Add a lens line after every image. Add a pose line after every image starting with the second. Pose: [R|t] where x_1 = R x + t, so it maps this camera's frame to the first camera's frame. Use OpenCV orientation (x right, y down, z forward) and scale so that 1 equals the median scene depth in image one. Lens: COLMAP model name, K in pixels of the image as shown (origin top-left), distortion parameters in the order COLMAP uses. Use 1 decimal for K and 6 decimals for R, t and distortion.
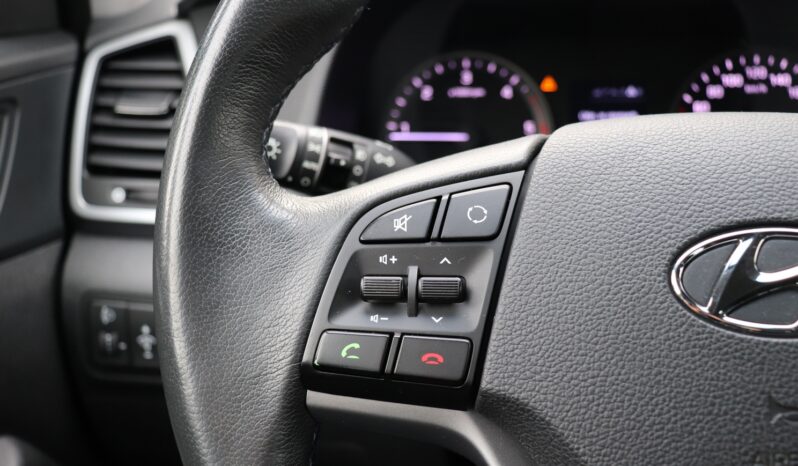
lens RADIAL K [[801.7, 0, 399.0], [0, 801.7, 233.0], [0, 0, 1]] dist [-0.003579, -0.004550]
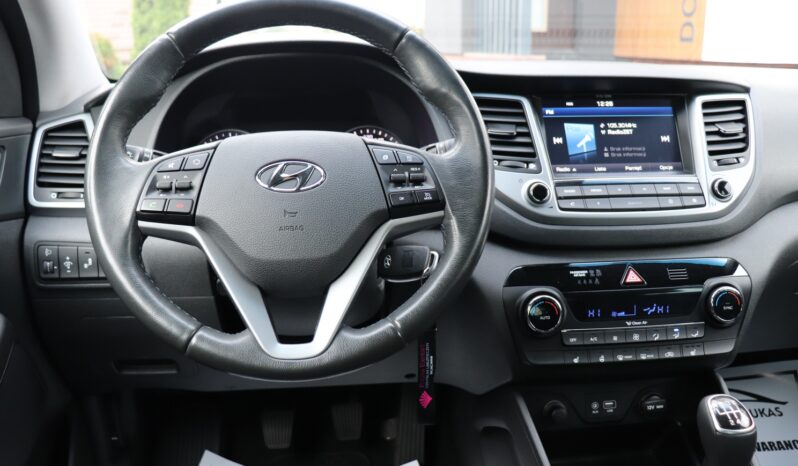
lens RADIAL K [[670.3, 0, 399.0], [0, 670.3, 233.0], [0, 0, 1]] dist [-0.173385, 0.171525]
pose [[0.976831, -0.023042, 0.212770, 0.158859], [0.048892, 0.991923, -0.117043, 0.293873], [-0.208354, 0.124734, 0.970067, -0.788055]]
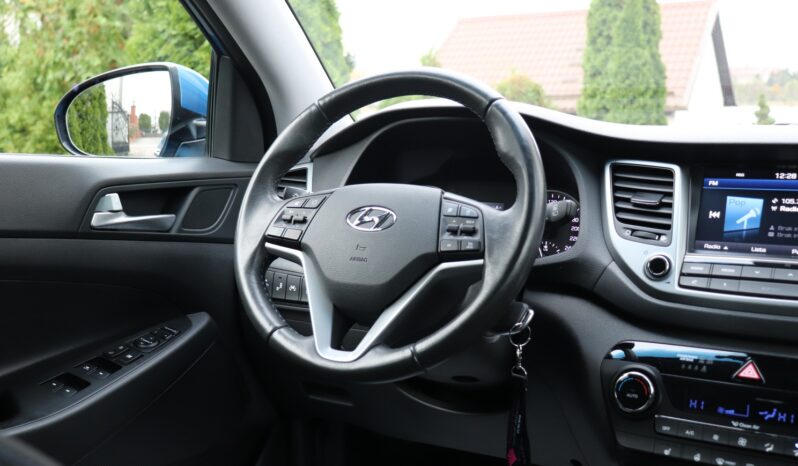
lens RADIAL K [[946.1, 0, 399.0], [0, 946.1, 233.0], [0, 0, 1]] dist [0.003083, 0.031888]
pose [[0.920537, 0.085414, -0.381202, 1.143665], [-0.174261, 0.963122, -0.205009, 0.504352], [0.349634, 0.255147, 0.901474, -1.498152]]
